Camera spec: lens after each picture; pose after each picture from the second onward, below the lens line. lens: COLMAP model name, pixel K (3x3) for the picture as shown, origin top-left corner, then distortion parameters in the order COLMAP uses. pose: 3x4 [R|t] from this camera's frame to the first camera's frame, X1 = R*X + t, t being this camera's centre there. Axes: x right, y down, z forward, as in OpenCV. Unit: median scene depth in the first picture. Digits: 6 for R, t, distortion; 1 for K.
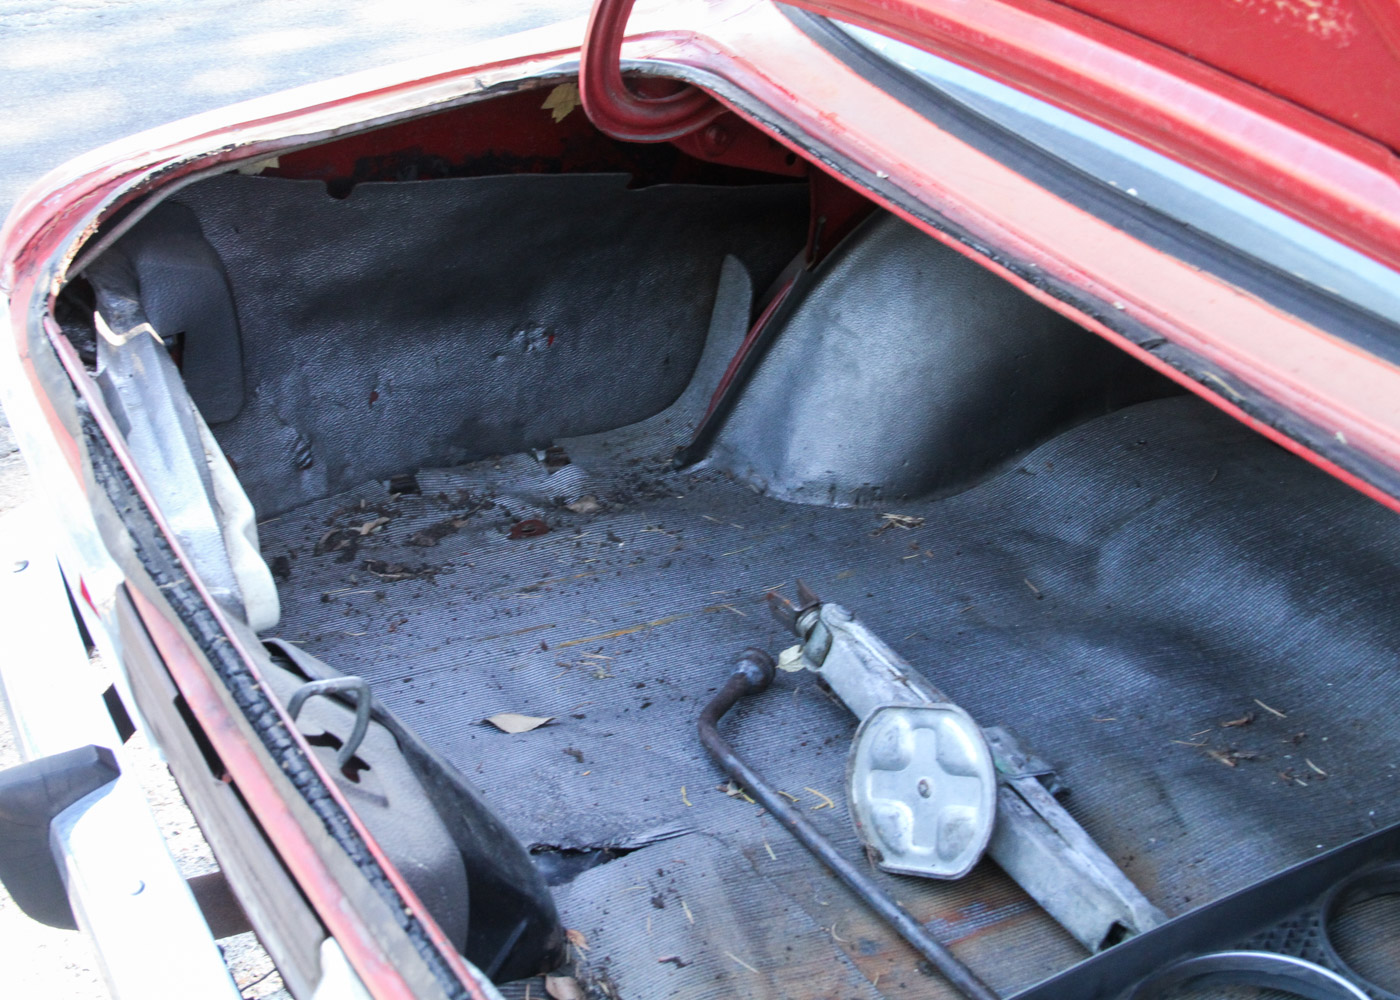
lens RADIAL K [[2125.3, 0, 700.0], [0, 2125.3, 500.0], [0, 0, 1]] dist [0.055780, 0.213379]
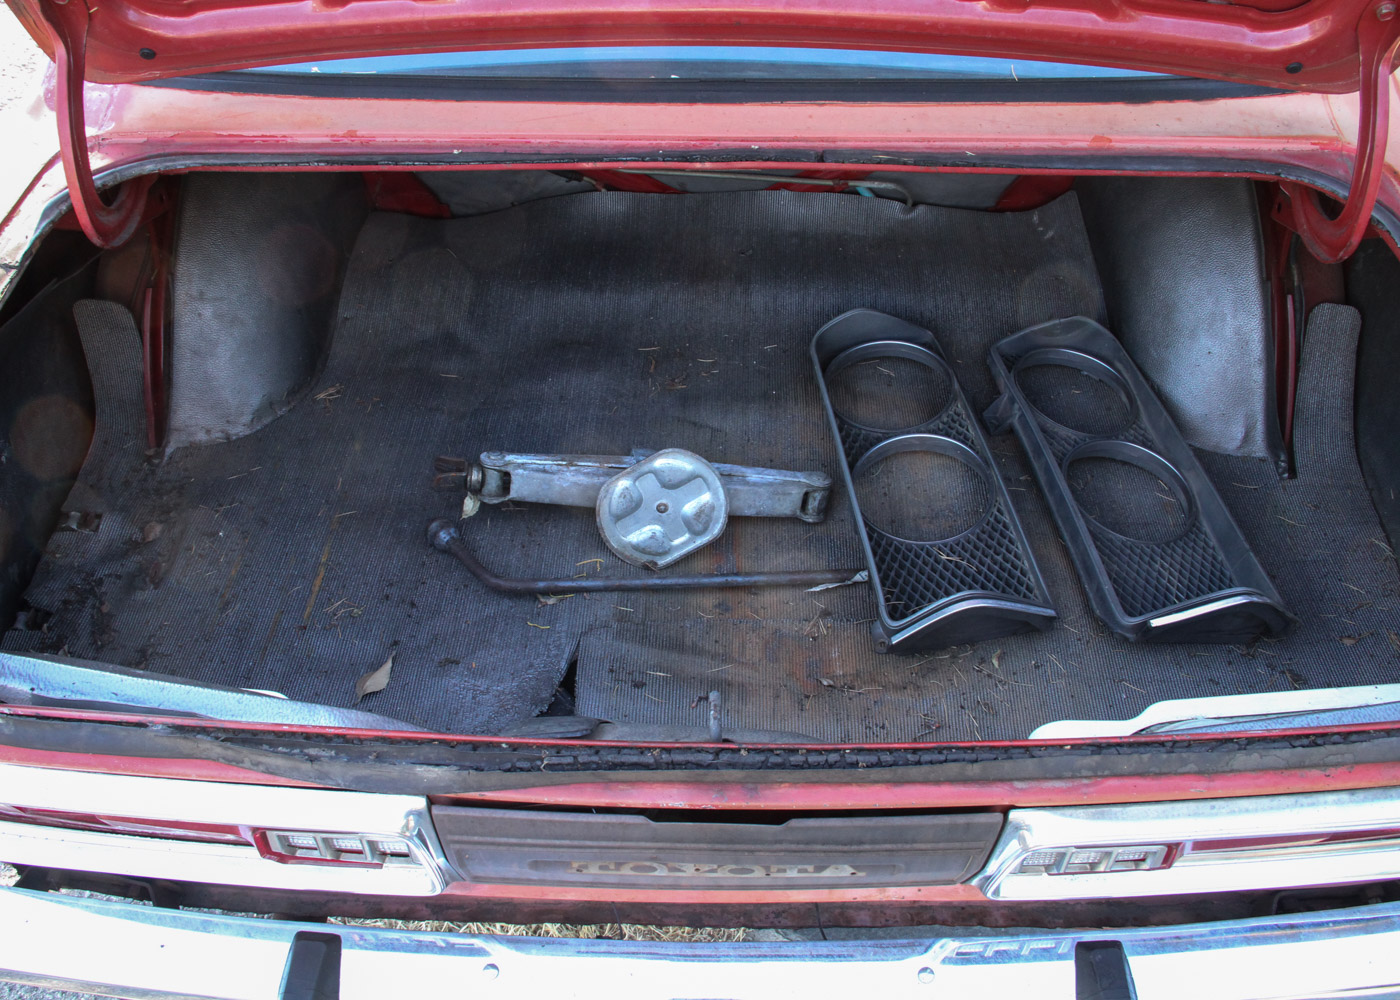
lens RADIAL K [[1204.7, 0, 703.2], [0, 1204.7, 470.8], [0, 0, 1]] dist [-0.130502, 0.013804]
pose [[0.494202, -0.609293, 0.620102, -0.384760], [0.430168, 0.791241, 0.434619, -0.237721], [-0.755460, 0.051958, 0.653131, 0.417750]]
